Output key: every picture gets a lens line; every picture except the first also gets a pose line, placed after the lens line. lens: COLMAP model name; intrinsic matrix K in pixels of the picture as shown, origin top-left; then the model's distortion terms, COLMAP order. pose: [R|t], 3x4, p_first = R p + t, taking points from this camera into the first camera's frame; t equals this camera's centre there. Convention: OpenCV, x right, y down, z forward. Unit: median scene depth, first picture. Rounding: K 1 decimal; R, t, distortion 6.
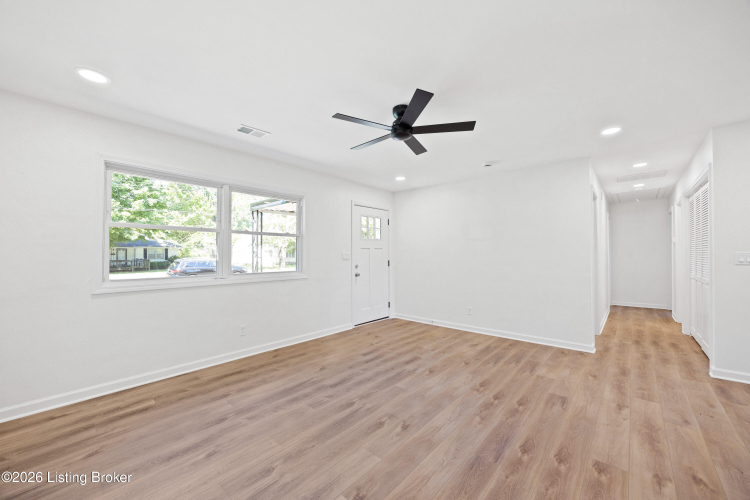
lens RADIAL K [[291.4, 0, 375.7], [0, 291.4, 252.6], [0, 0, 1]] dist [-0.000519, -0.000851]
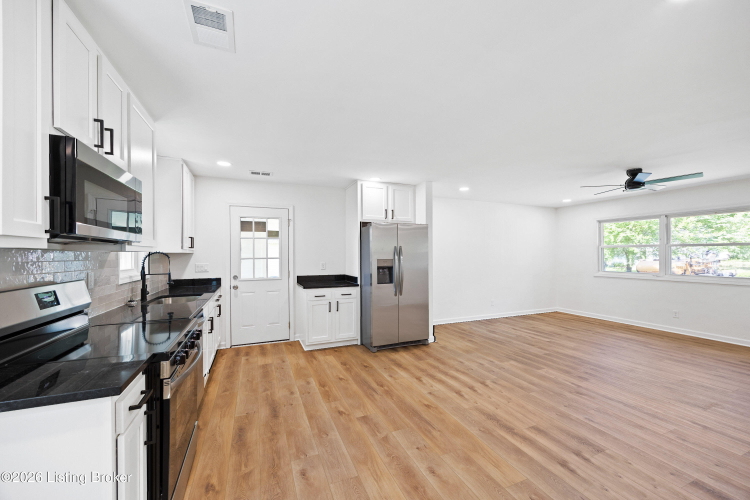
lens RADIAL K [[291.4, 0, 379.0], [0, 291.4, 248.2], [0, 0, 1]] dist [-0.000519, -0.000851]
pose [[-0.426182, -0.015494, -0.904505, 1.836386], [0.005510, 0.999790, -0.019722, -0.044547], [0.904621, -0.013389, -0.426007, 0.371891]]
